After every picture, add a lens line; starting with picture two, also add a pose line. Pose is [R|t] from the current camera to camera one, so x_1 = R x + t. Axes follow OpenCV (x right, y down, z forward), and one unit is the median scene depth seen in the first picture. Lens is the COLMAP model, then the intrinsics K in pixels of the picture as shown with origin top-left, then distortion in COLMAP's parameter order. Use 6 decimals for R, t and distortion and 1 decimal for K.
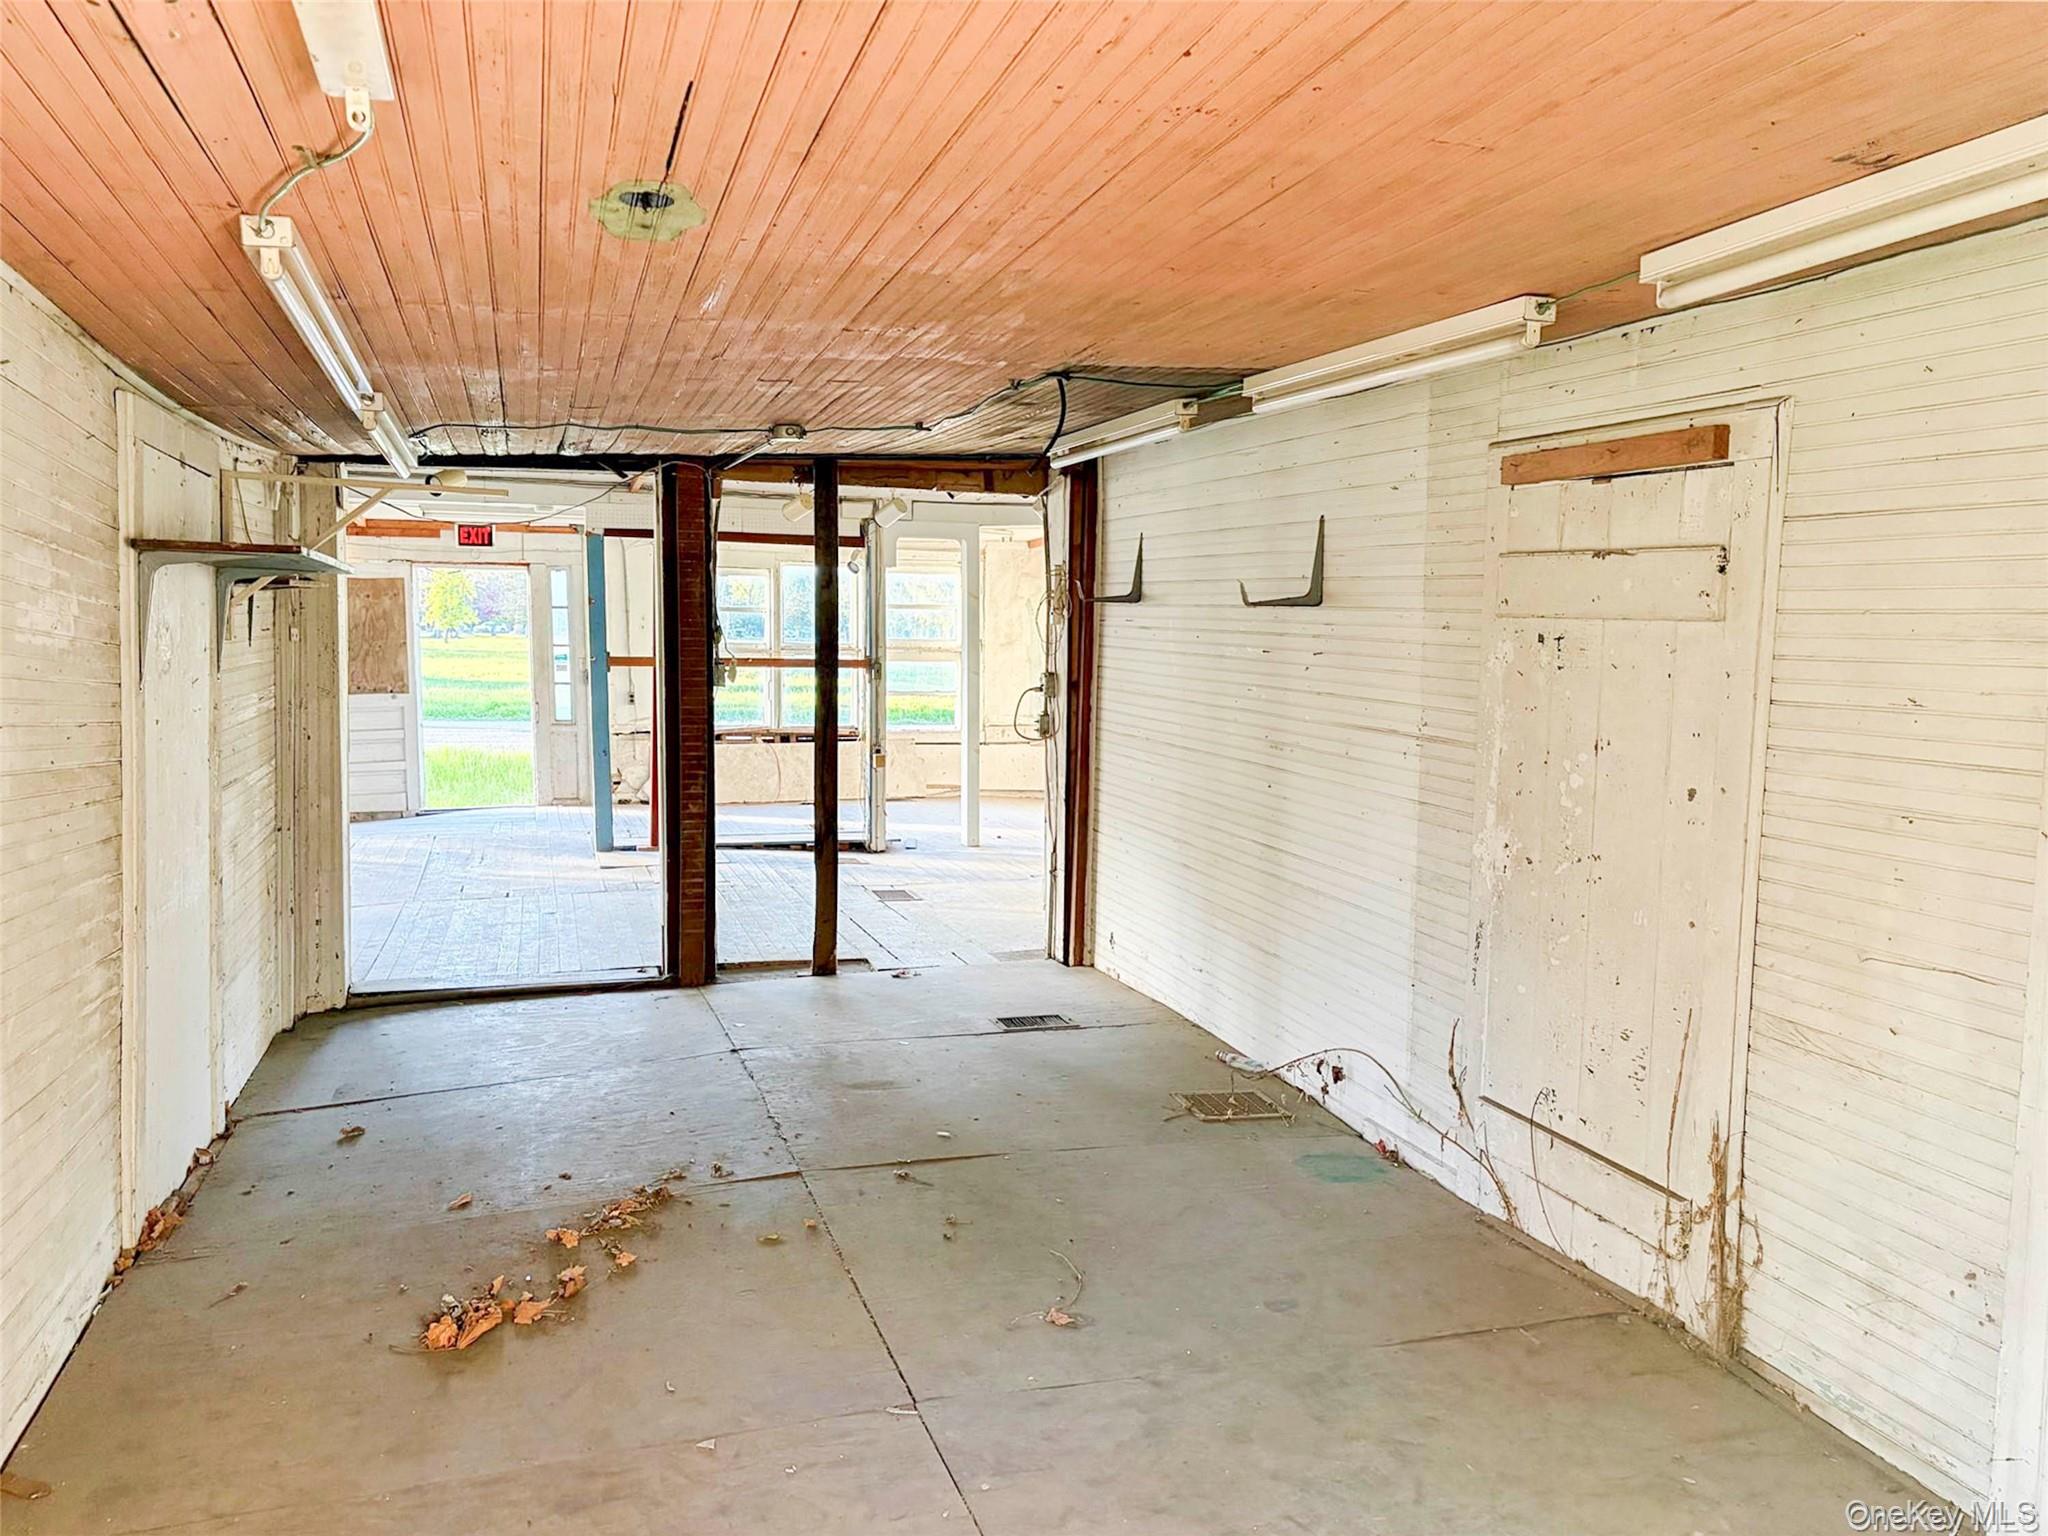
lens RADIAL K [[1493.6, 0, 1024.0], [0, 1493.6, 768.0], [0, 0, 1]] dist [0.038638, -0.071616]
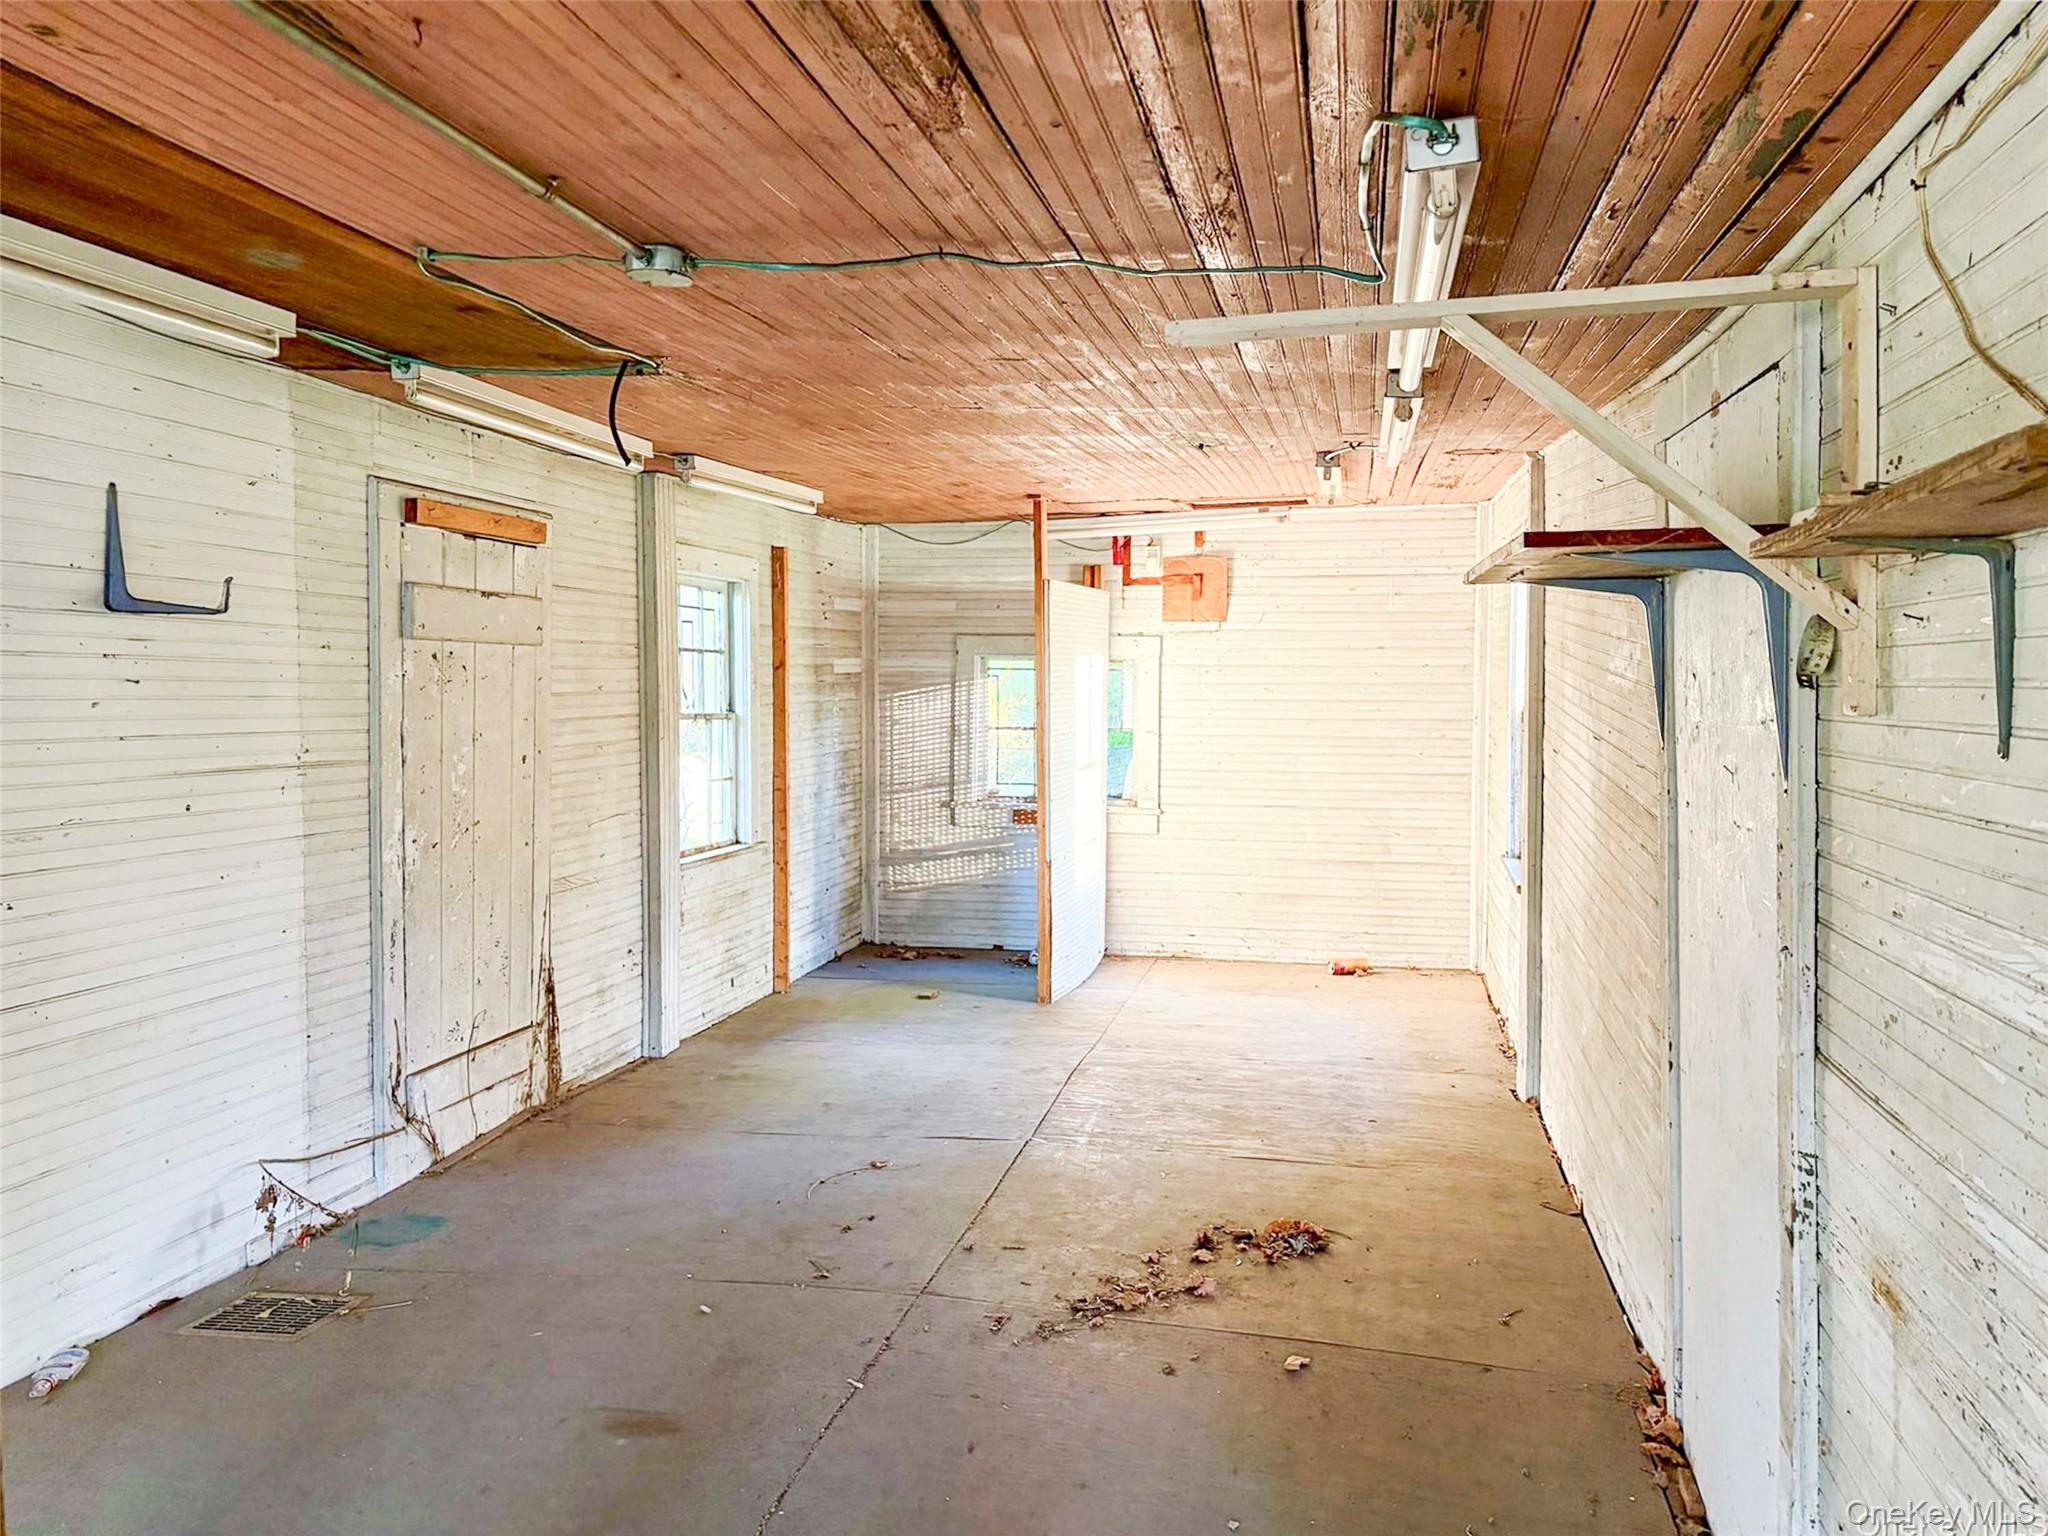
lens RADIAL K [[1560.9, 0, 1026.5], [0, 1560.9, 731.7], [0, 0, 1]] dist [0.000859, -0.000355]
pose [[-0.863784, -0.040345, 0.502245, -0.664453], [0.029458, 0.991040, 0.130273, -0.169627], [-0.503001, 0.127323, -0.854856, 1.766547]]
